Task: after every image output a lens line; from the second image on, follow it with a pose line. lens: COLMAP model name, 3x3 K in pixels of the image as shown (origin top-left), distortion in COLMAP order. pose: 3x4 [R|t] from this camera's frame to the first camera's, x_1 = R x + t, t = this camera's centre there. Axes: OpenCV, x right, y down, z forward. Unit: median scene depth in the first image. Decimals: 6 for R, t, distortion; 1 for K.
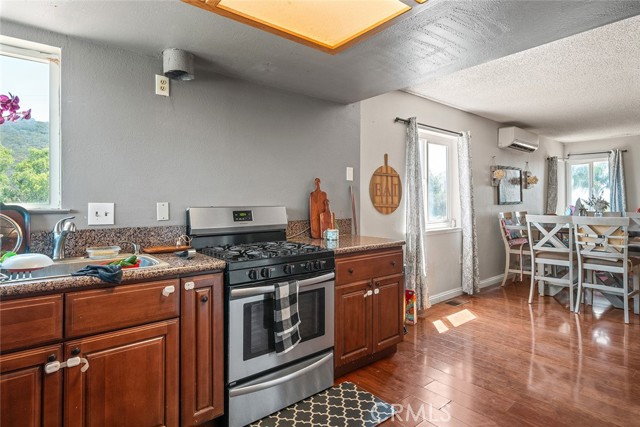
lens RADIAL K [[339.9, 0, 319.6], [0, 339.9, 203.0], [0, 0, 1]] dist [-0.000298, -0.000032]
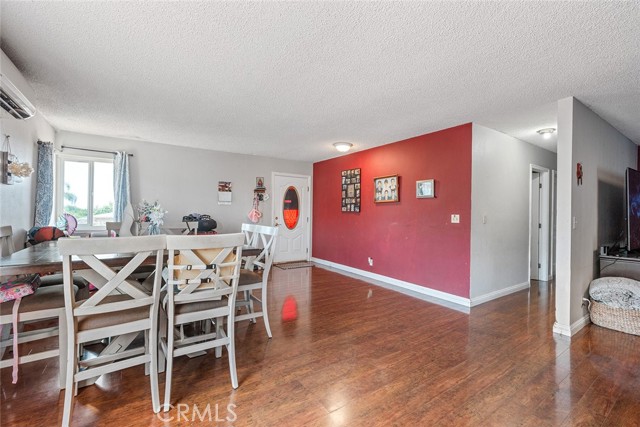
lens RADIAL K [[273.4, 0, 320.0], [0, 273.4, 213.5], [0, 0, 1]] dist [-0.000686, -0.000234]
pose [[0.085487, -0.001082, 0.996339, 0.339797], [-0.009202, 0.999956, 0.001875, 0.001026], [-0.996297, -0.009329, 0.085473, 0.725334]]
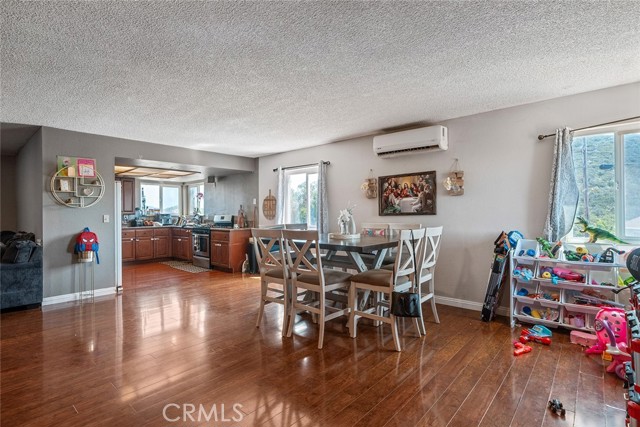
lens RADIAL K [[321.2, 0, 320.0], [0, 321.2, 213.5], [0, 0, 1]] dist [0.004205, 0.000738]
pose [[0.164325, 0.000640, -0.986406, 2.012659], [0.002783, 0.999996, 0.001113, -0.004343], [0.986402, -0.002928, 0.164323, 0.944158]]
